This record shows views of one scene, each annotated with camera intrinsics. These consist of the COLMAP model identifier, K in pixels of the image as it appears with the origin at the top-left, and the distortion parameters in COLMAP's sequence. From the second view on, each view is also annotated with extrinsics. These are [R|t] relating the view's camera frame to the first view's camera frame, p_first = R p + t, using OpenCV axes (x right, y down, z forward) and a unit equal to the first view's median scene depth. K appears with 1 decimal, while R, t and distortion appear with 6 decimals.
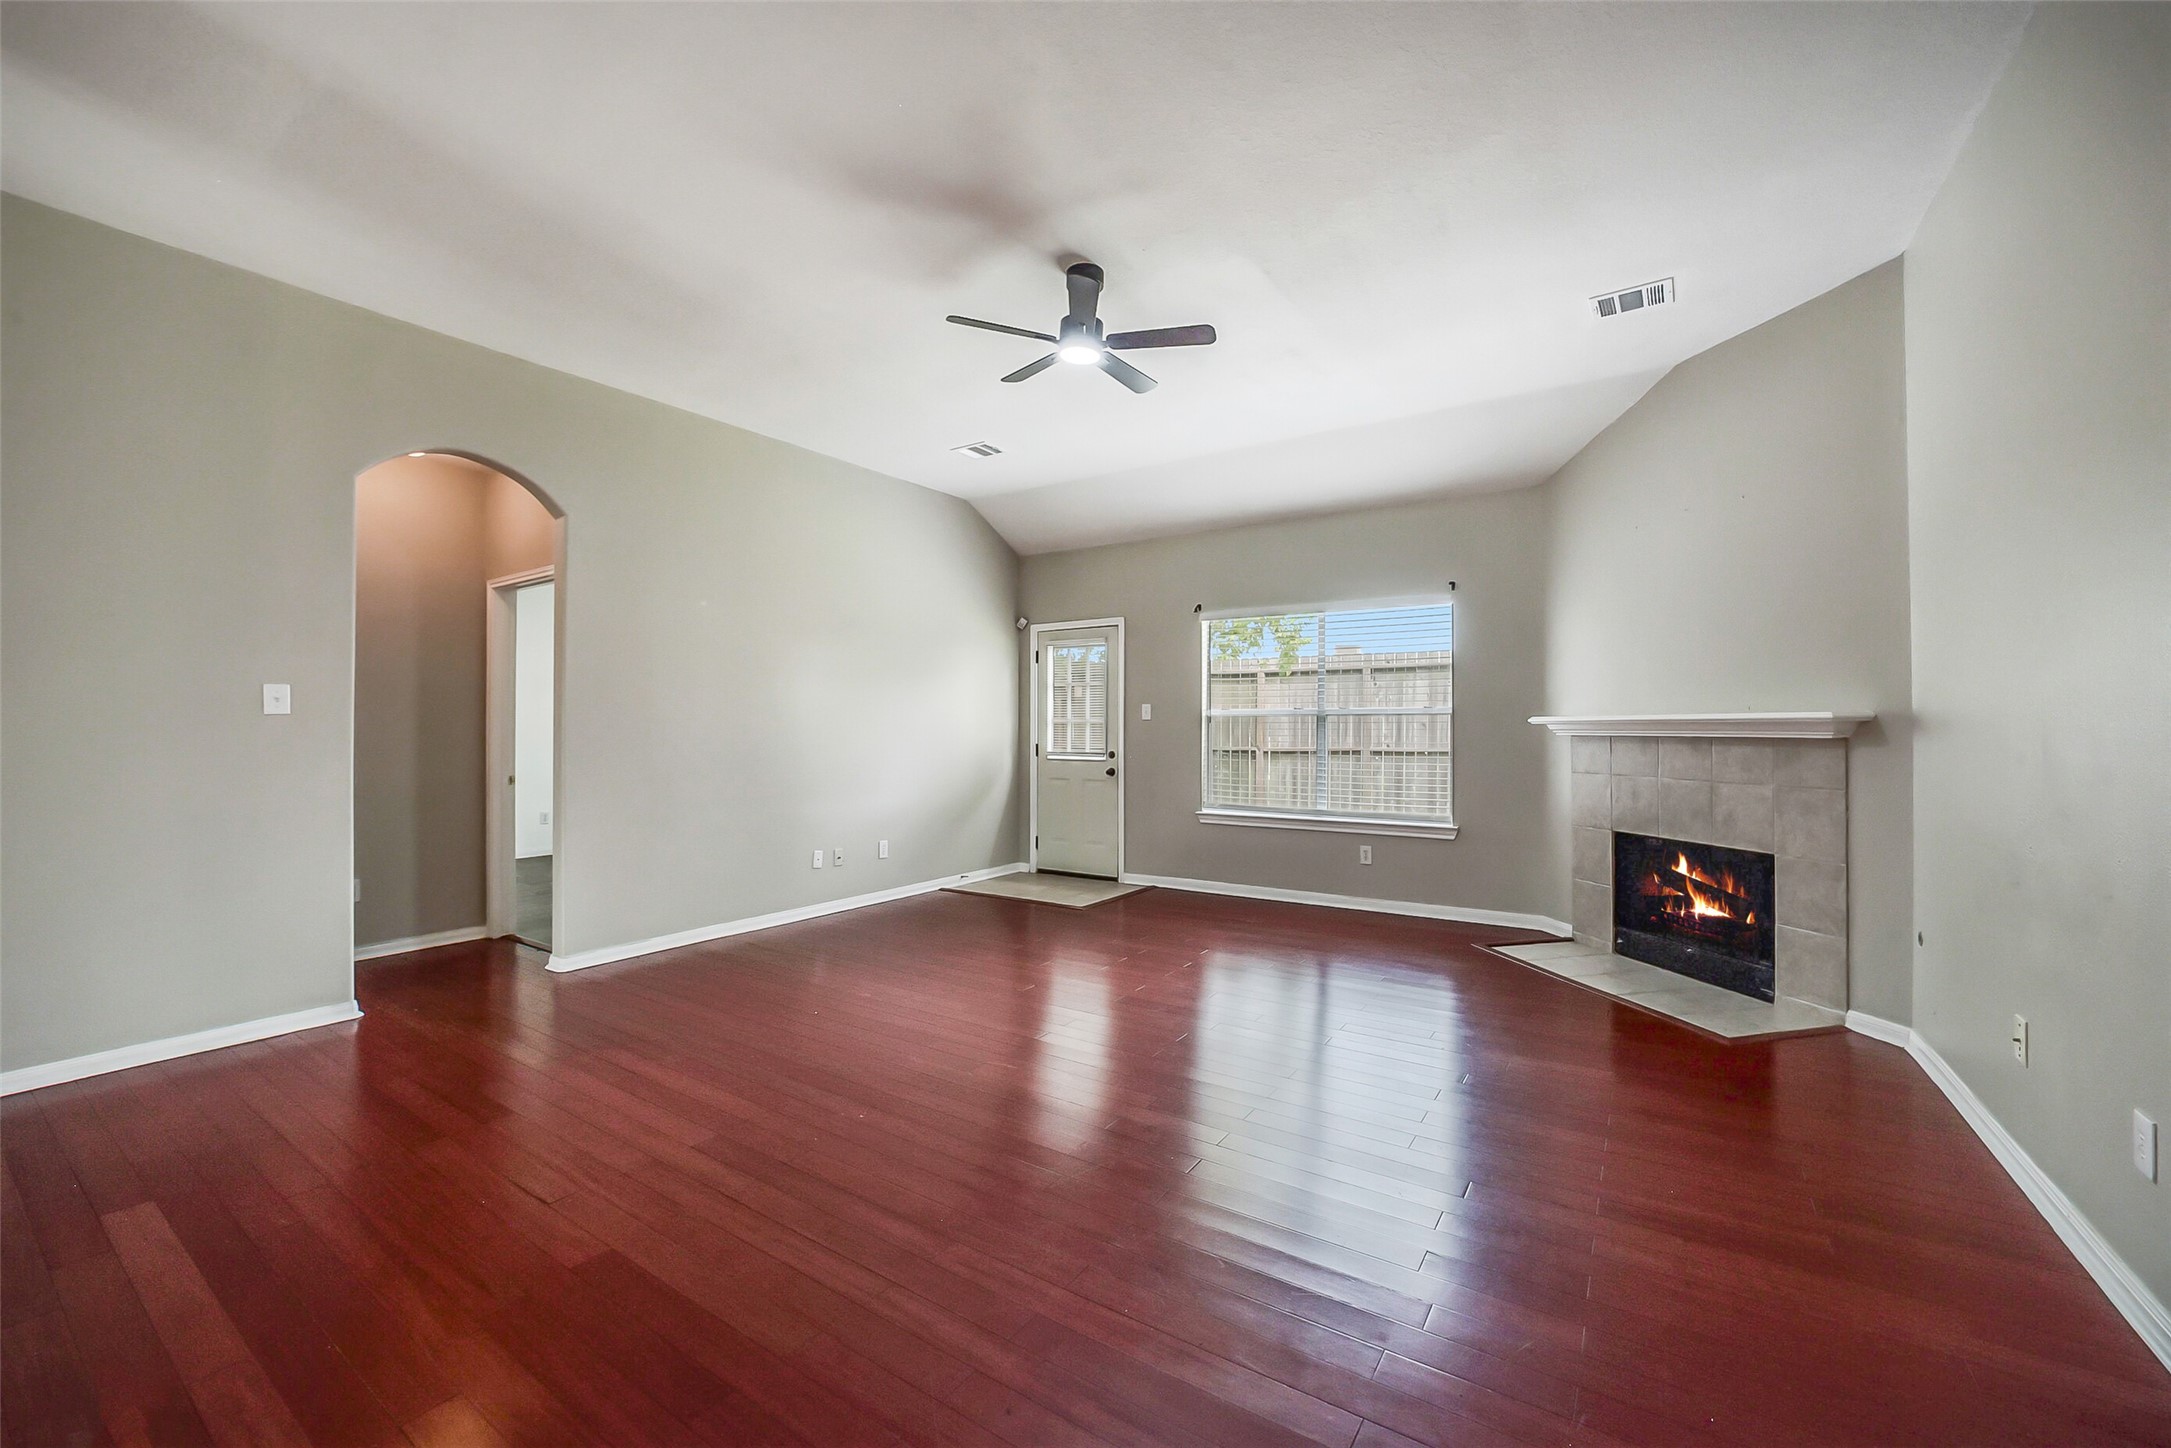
lens RADIAL K [[853.0, 0, 1091.3], [0, 853.0, 722.8], [0, 0, 1]] dist [-0.039234, 0.008609]
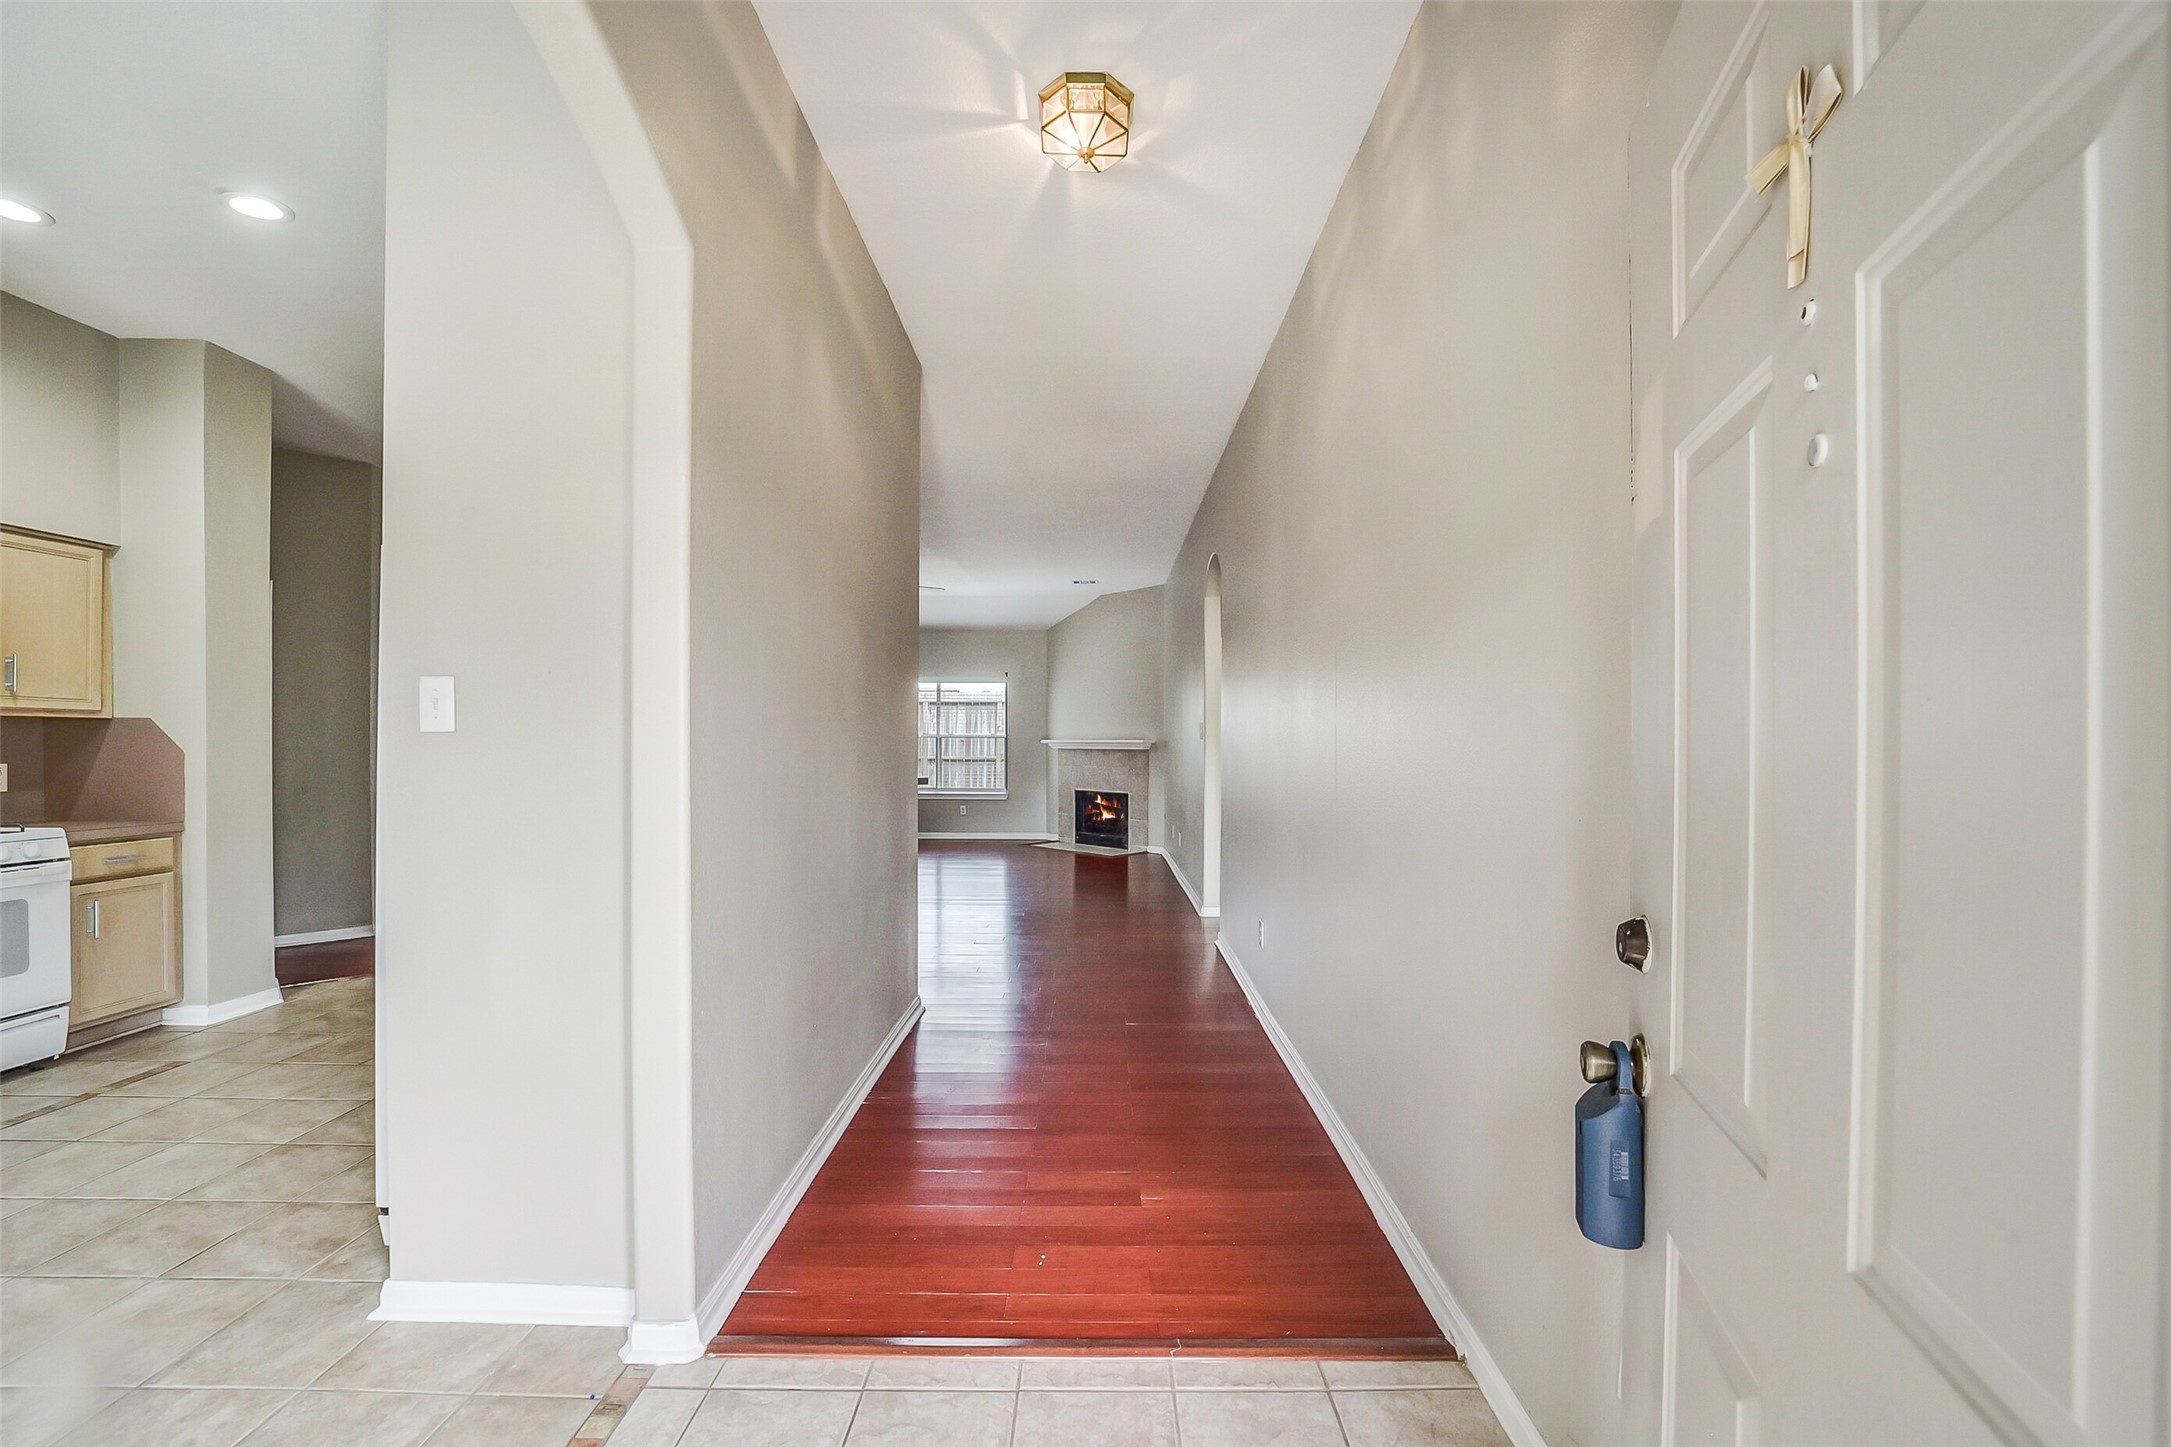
lens RADIAL K [[869.7, 0, 1070.6], [0, 869.7, 750.1], [0, 0, 1]] dist [-0.001769, -0.000211]
pose [[0.850035, -0.001488, 0.526725, -0.656617], [-0.007384, 0.999864, 0.014741, -0.015144], [-0.526675, -0.016420, 0.849908, -1.037050]]
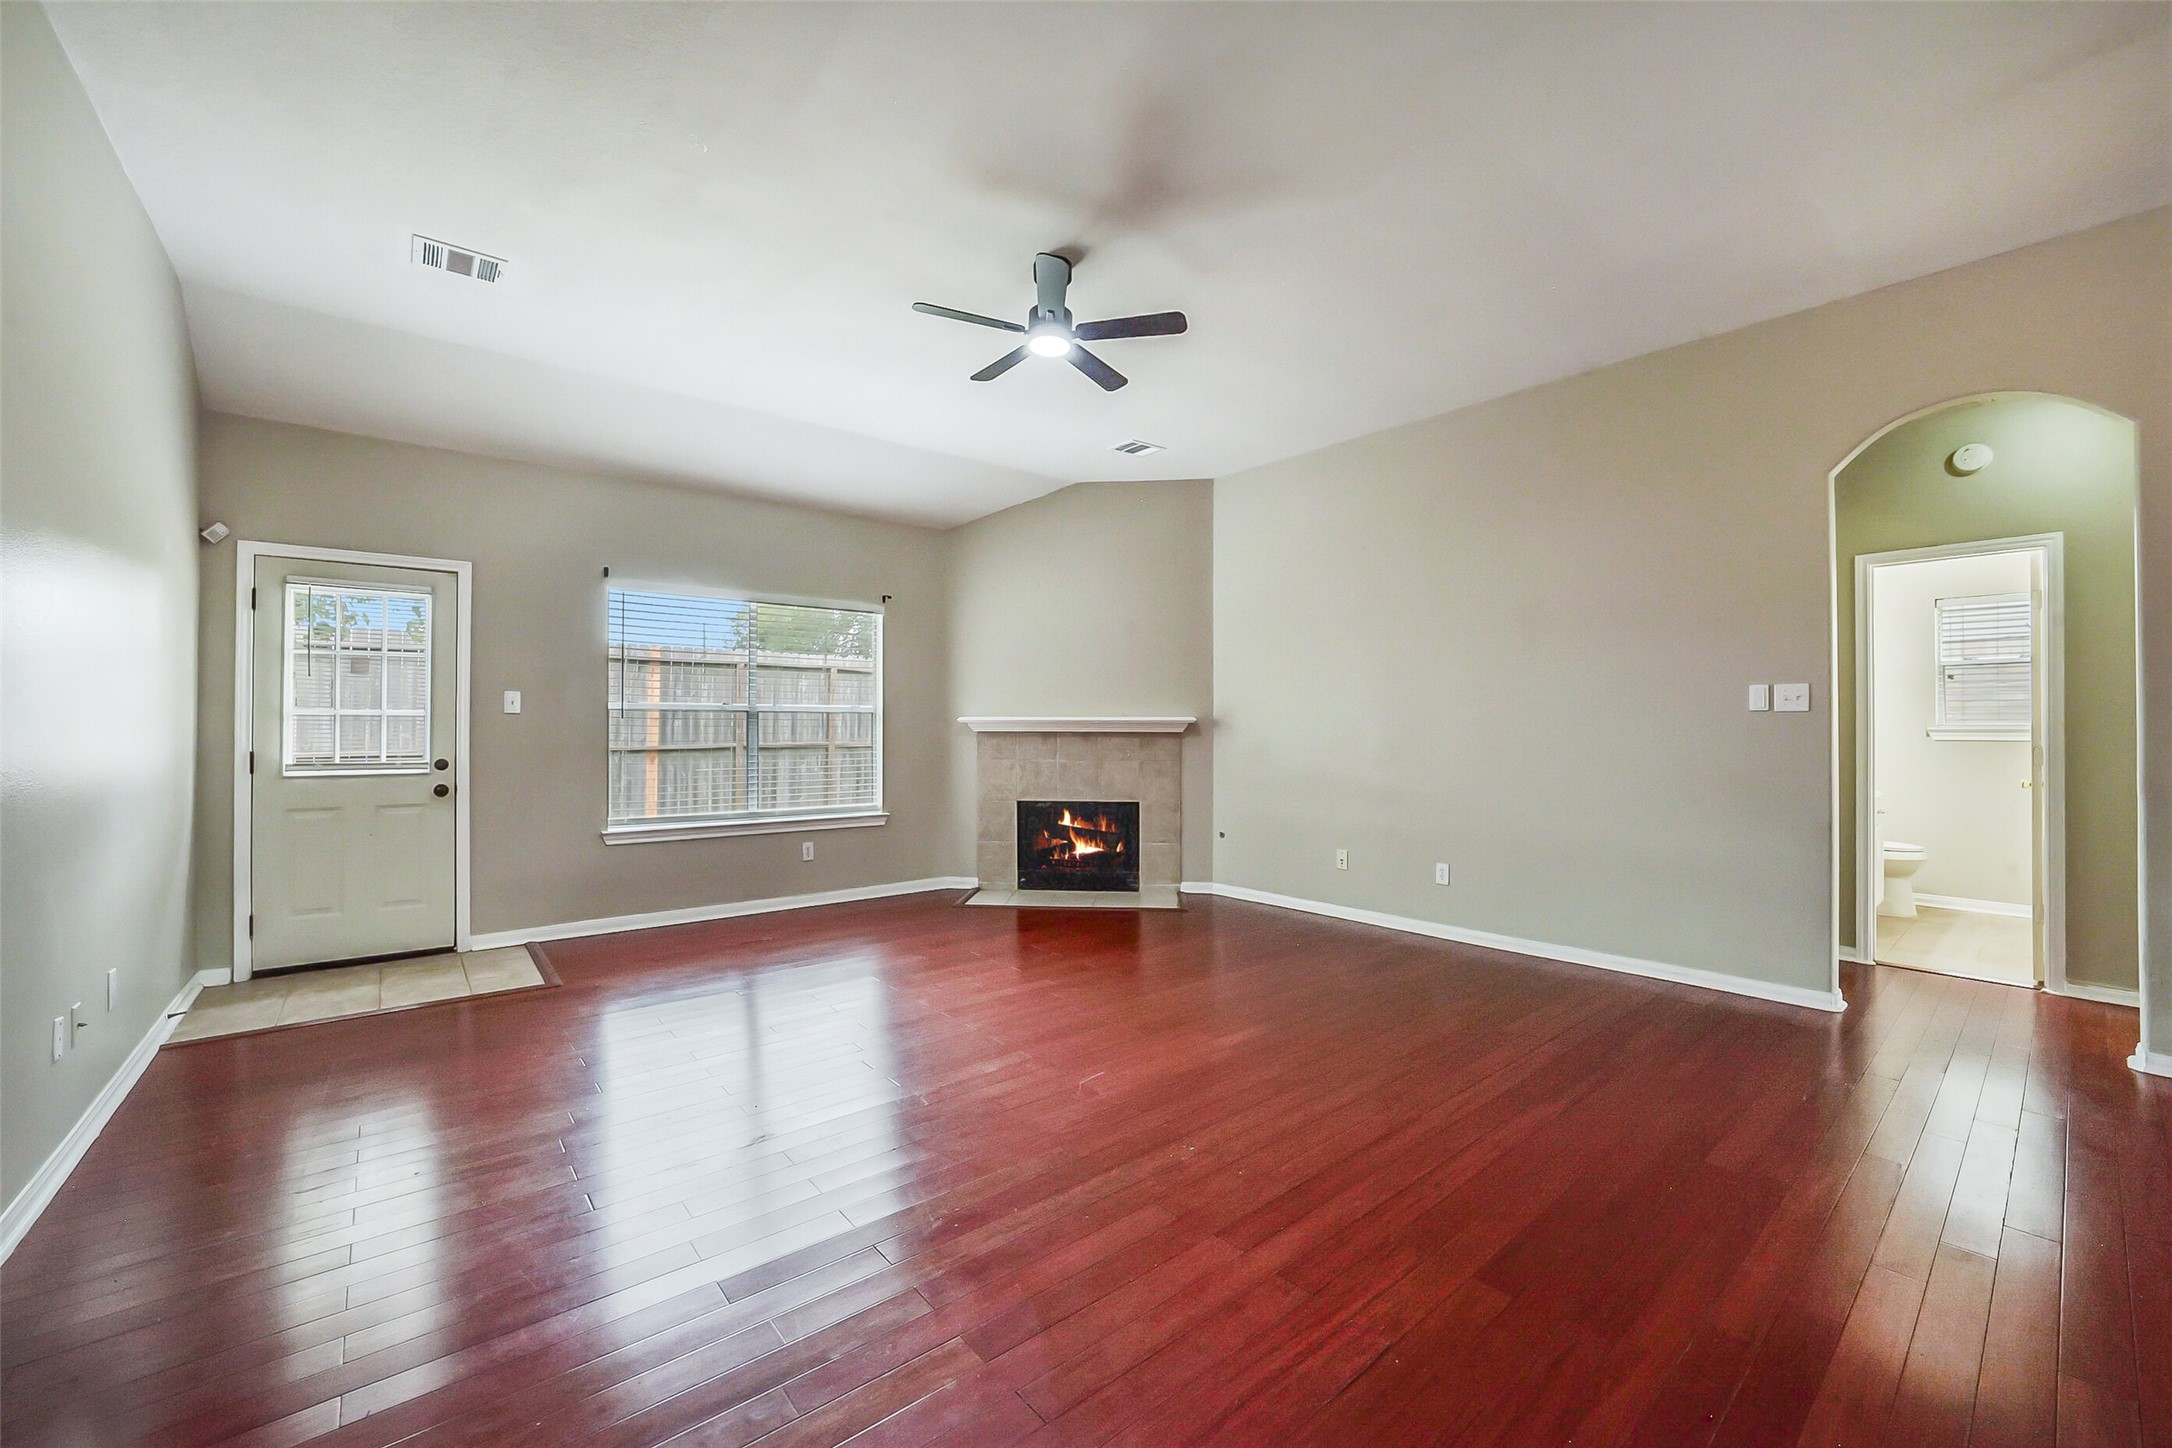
lens RADIAL K [[853.4, 0, 1091.8], [0, 853.4, 722.8], [0, 0, 1]] dist [-0.039234, 0.008609]
pose [[0.284863, 0.005627, 0.958552, -0.705029], [-0.007603, 0.999965, -0.003611, 0.005207], [-0.958538, -0.006259, 0.284896, 0.503011]]
